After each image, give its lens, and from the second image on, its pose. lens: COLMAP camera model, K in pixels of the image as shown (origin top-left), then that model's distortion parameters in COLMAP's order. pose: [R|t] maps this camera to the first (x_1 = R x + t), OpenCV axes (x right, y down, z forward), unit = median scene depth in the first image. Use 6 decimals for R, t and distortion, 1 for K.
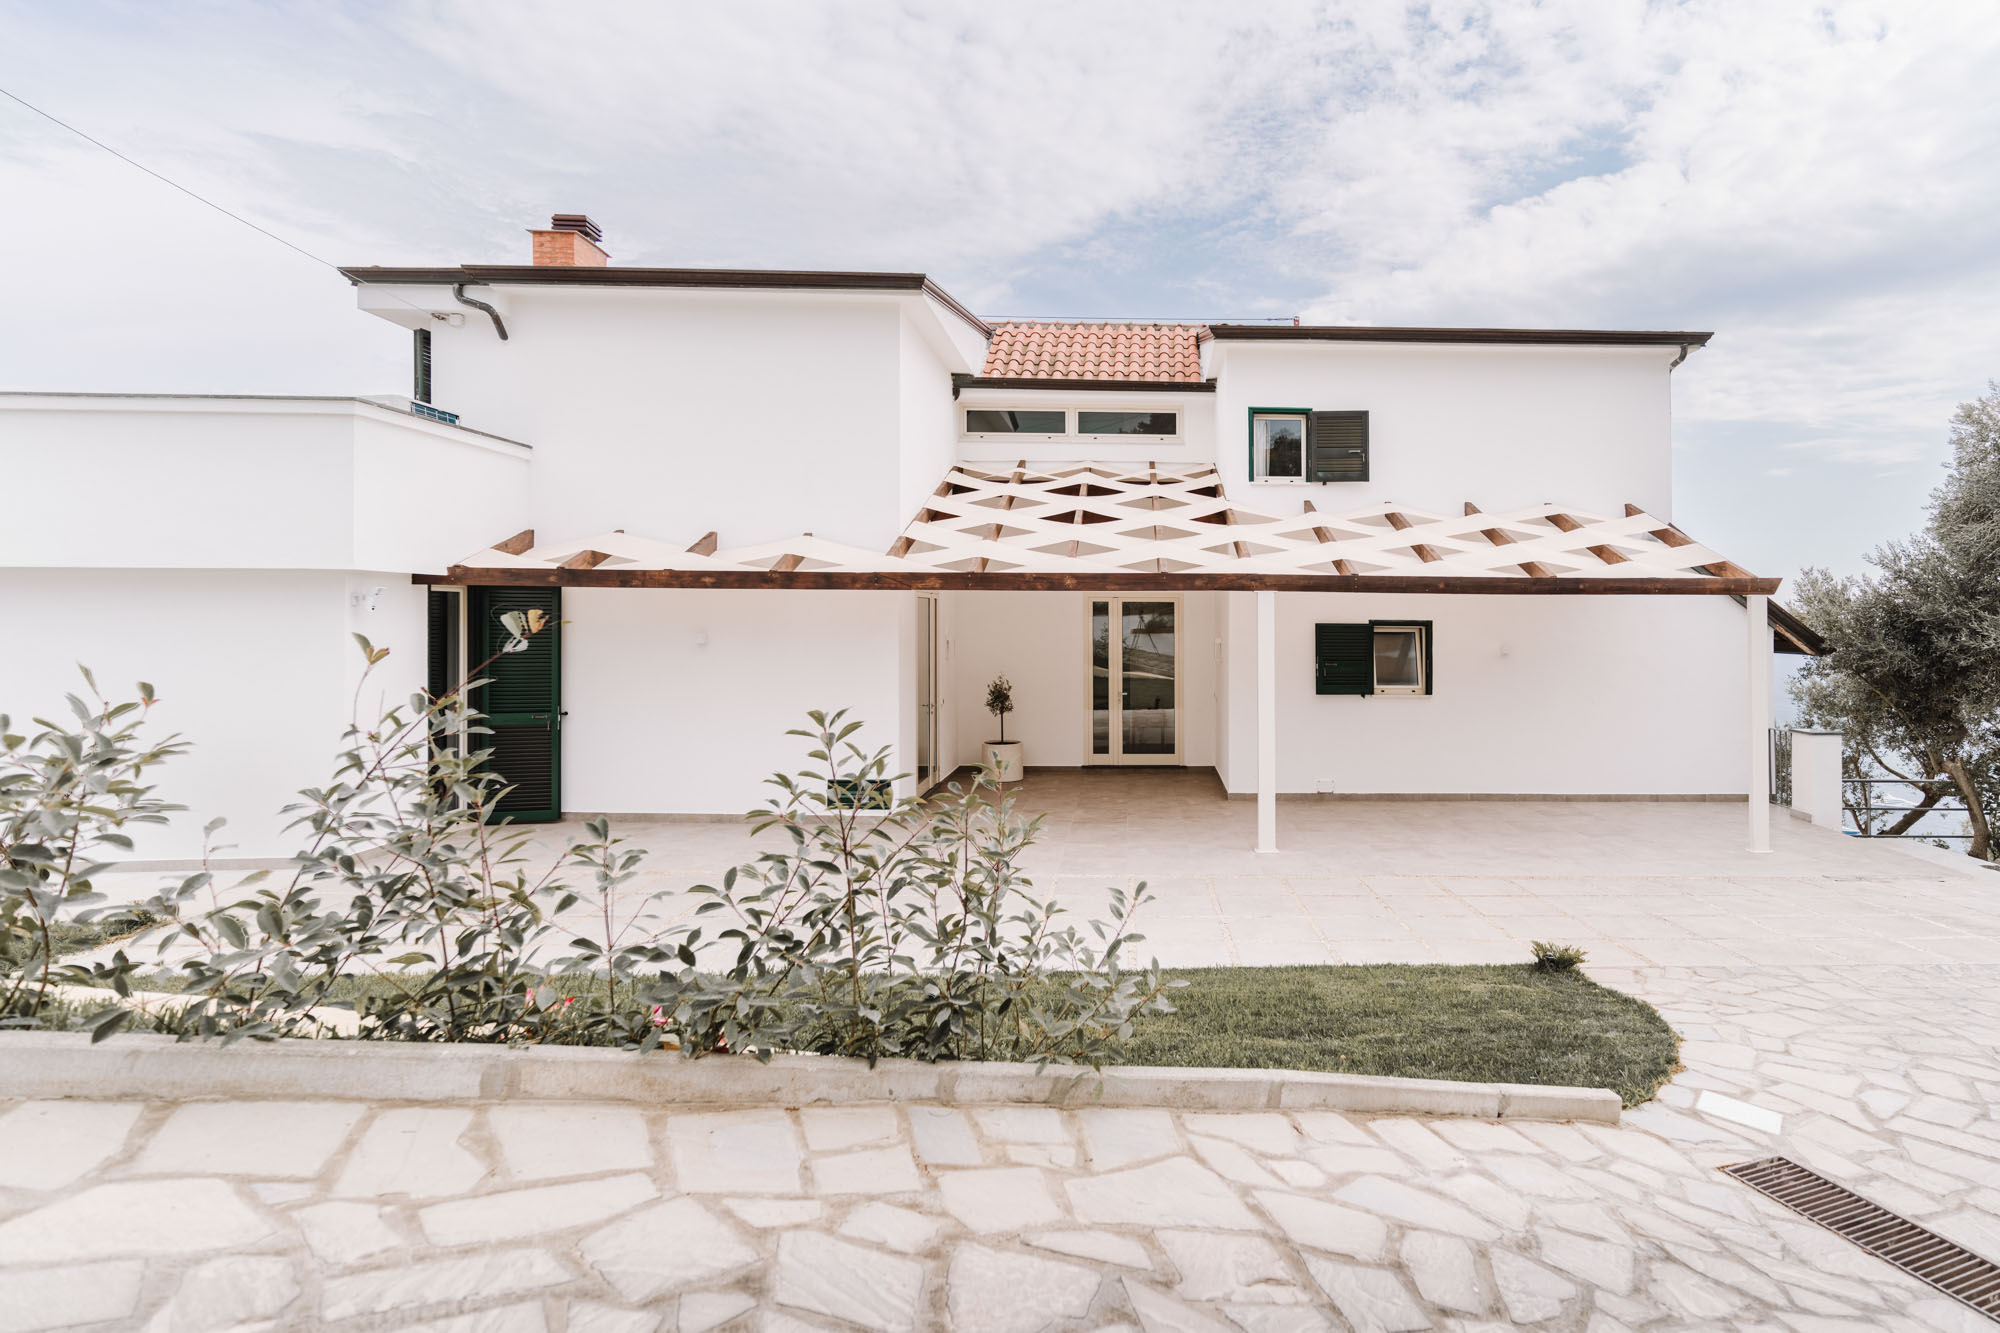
lens RADIAL K [[1030.4, 0, 1000.4], [0, 1030.4, 599.8], [0, 0, 1]] dist [0.001443, -0.000029]
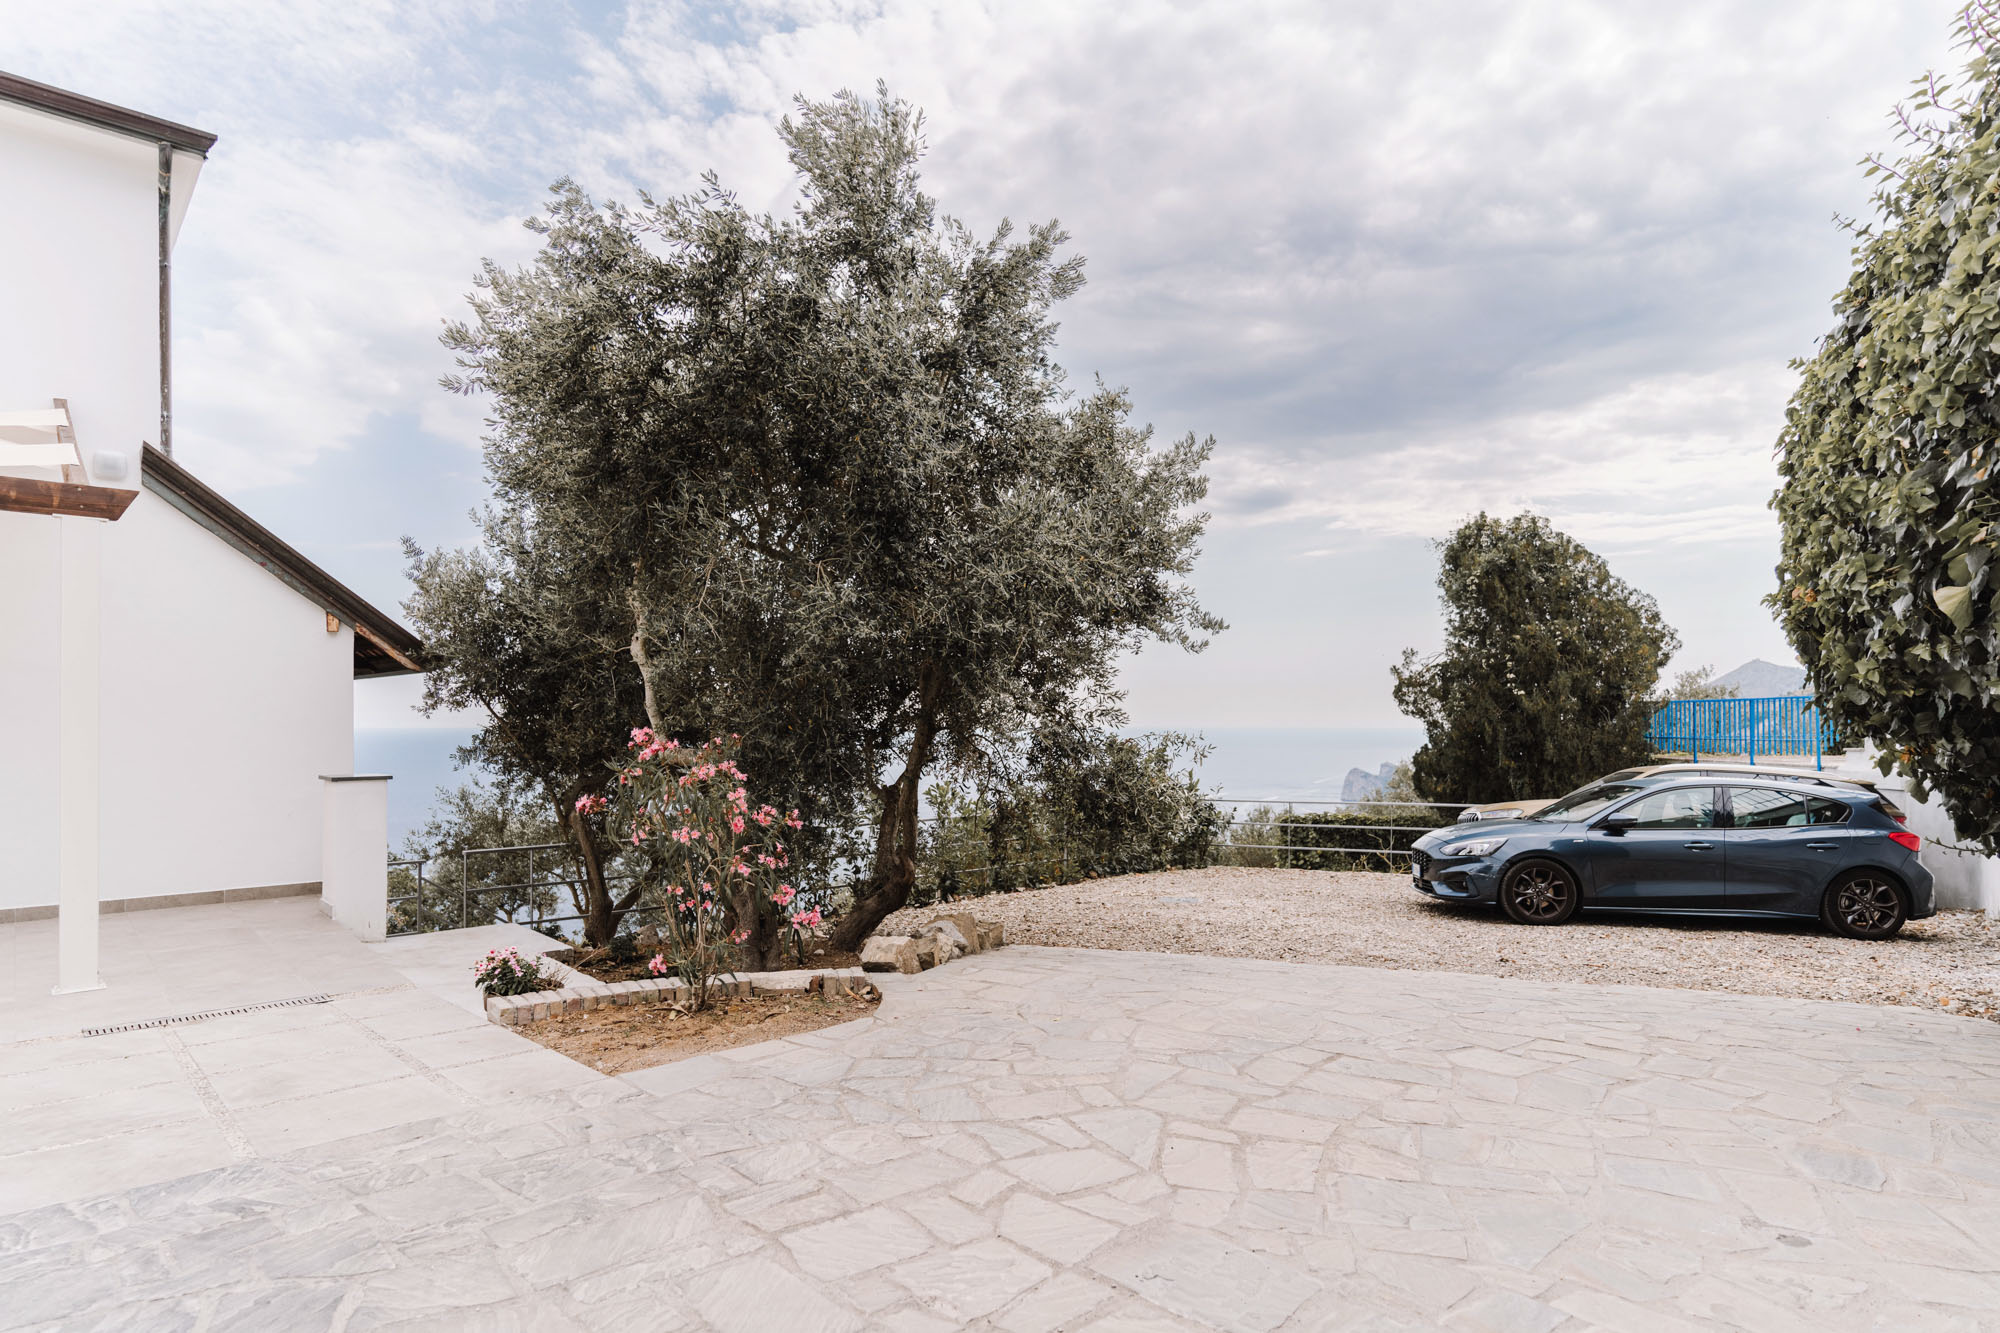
lens RADIAL K [[1077.8, 0, 1001.1], [0, 1077.8, 714.1], [0, 0, 1]] dist [0.000979, 0.000316]
pose [[0.771484, -0.001372, 0.636247, 0.639624], [0.001179, 0.999999, 0.000727, 0.083473], [-0.636248, 0.000189, 0.771485, 0.209513]]
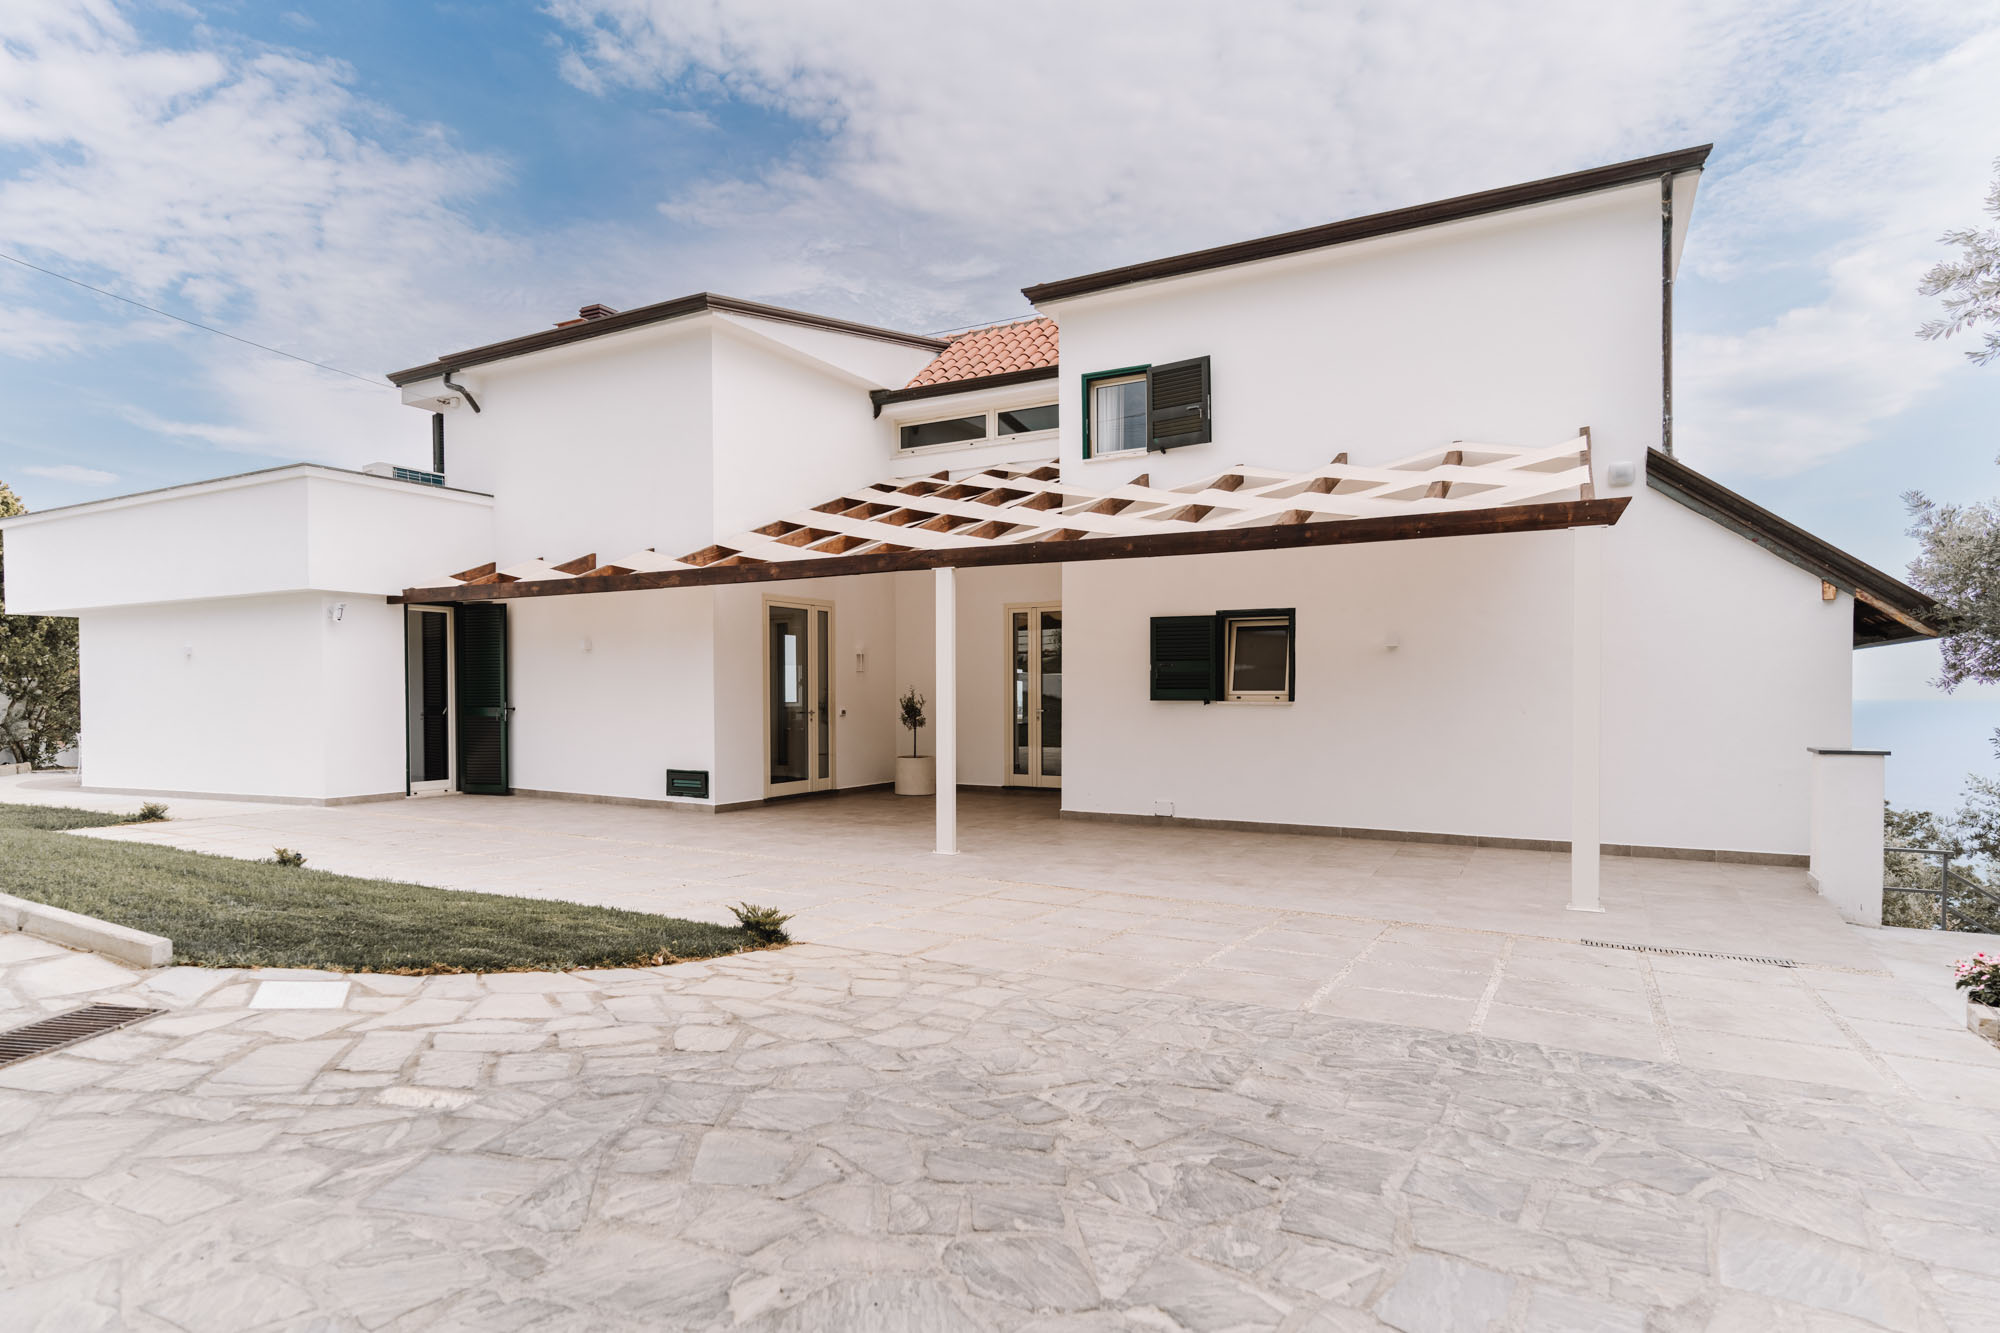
lens RADIAL K [[1060.2, 0, 1000.3], [0, 1060.2, 699.4], [0, 0, 1]] dist [0.009529, 0.000012]
pose [[0.856312, -0.002992, -0.516450, 0.650286], [0.007699, 0.999946, 0.006971, 0.083473], [0.516401, -0.009946, 0.856289, 0.185111]]
